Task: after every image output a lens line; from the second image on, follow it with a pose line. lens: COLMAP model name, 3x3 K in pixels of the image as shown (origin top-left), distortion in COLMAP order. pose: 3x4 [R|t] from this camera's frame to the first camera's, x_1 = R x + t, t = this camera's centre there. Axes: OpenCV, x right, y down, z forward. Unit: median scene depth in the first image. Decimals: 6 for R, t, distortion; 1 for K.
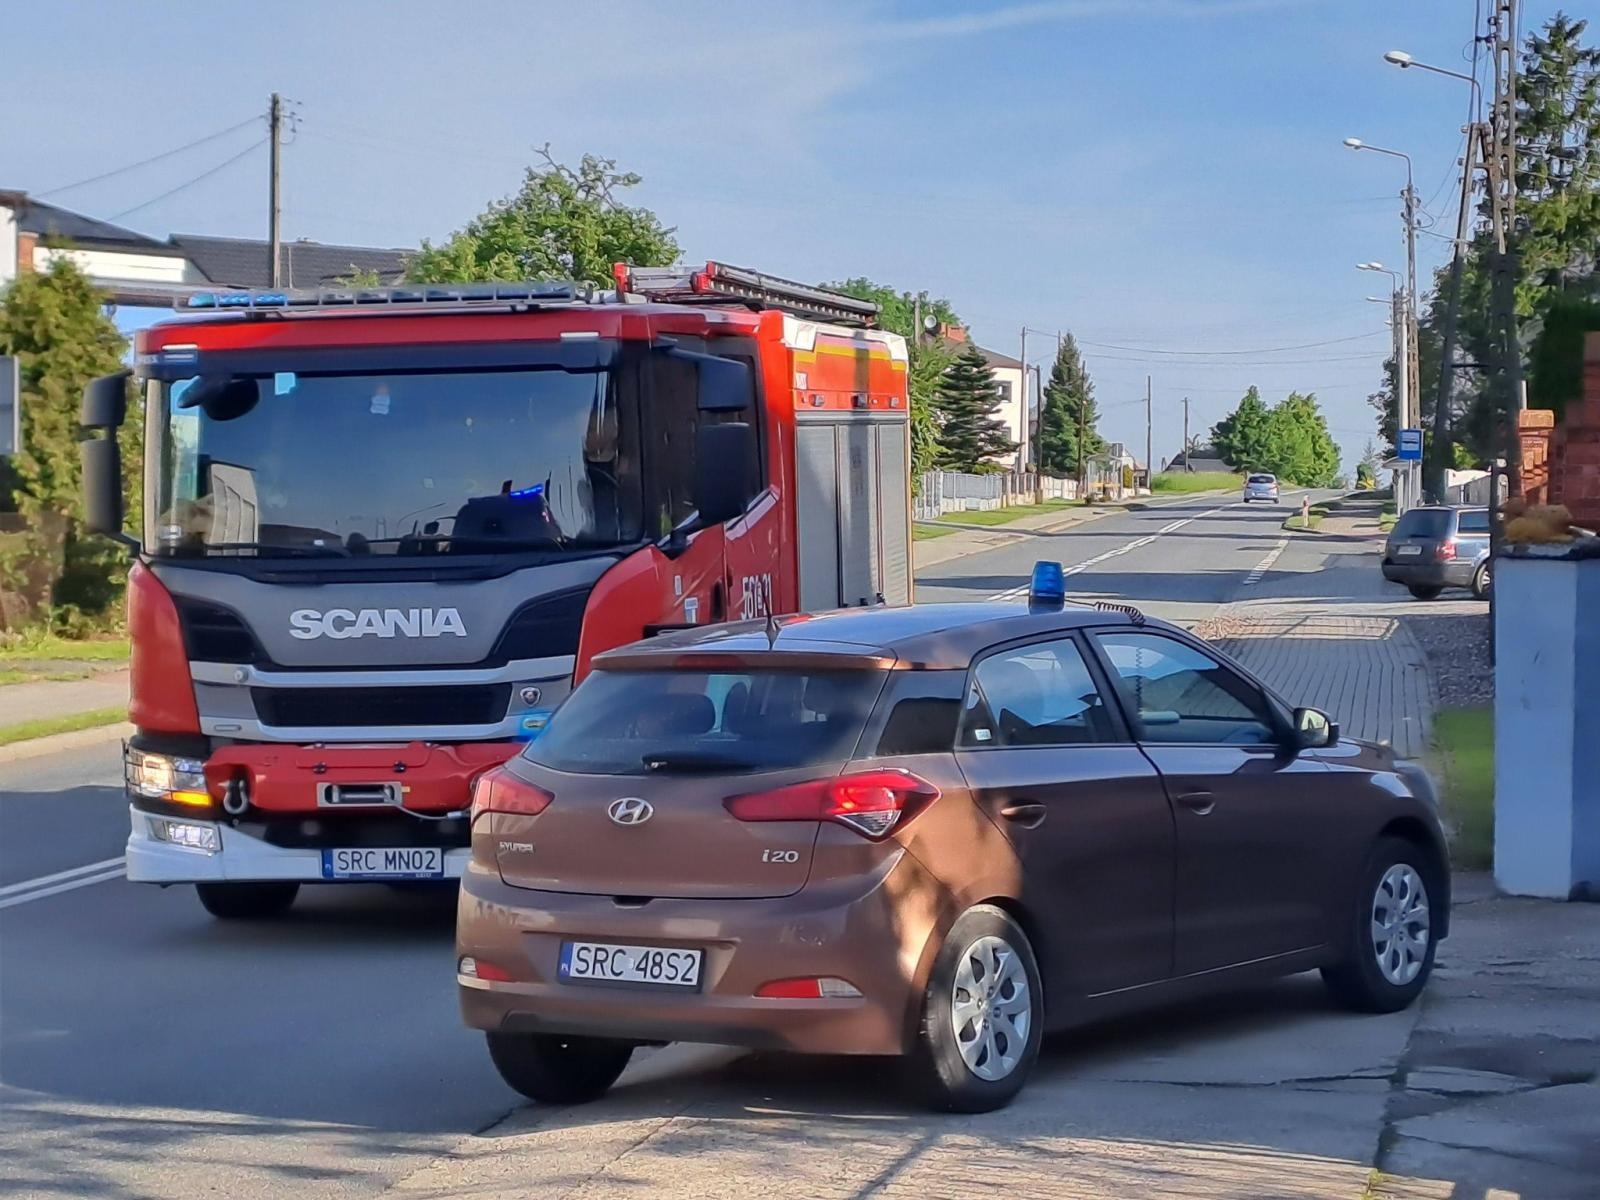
lens RADIAL K [[3822.4, 0, 800.0], [0, 3822.4, 600.0], [0, 0, 1]] dist [0.021371, 0.536531]
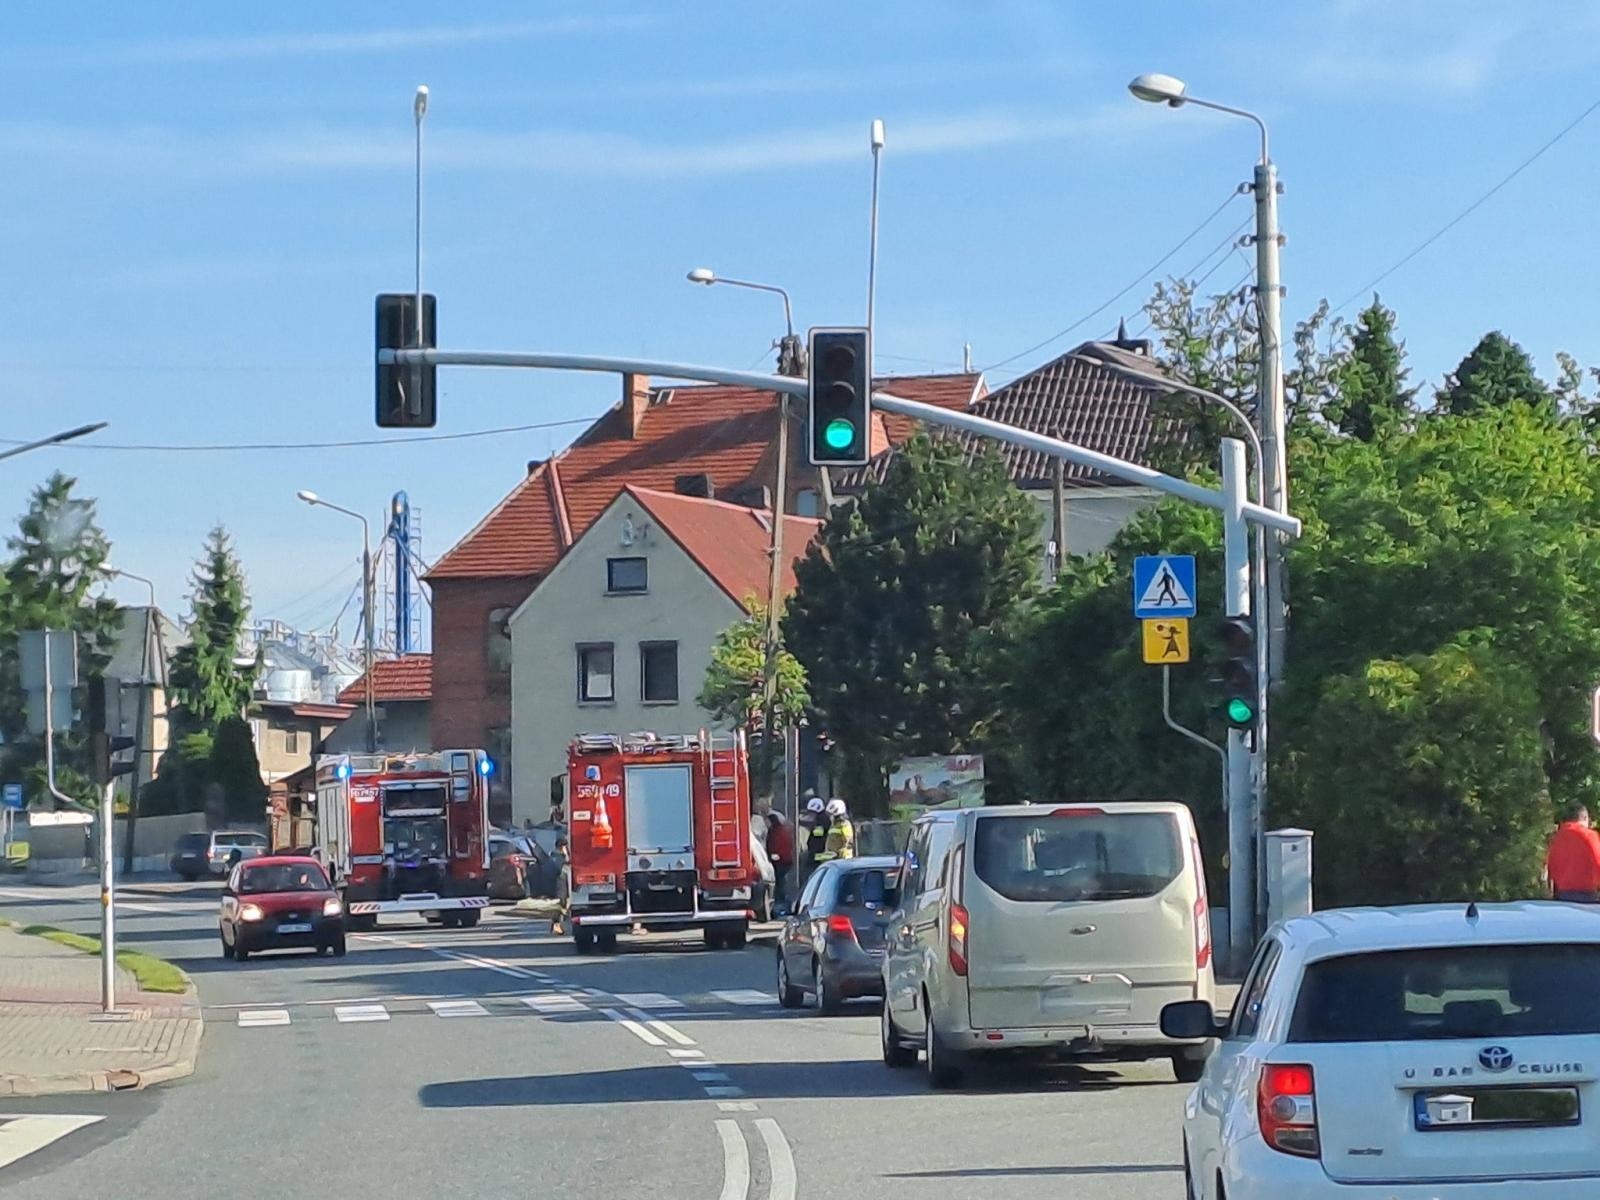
lens RADIAL K [[5351.7, 0, 575.5], [0, 5351.7, 597.7], [0, 0, 1]] dist [-0.144889, 2.971670]
pose [[0.923120, 0.009465, 0.384396, -0.354223], [0.019164, 0.997322, -0.070581, 0.026153], [-0.384035, 0.072521, 0.920466, -0.789703]]
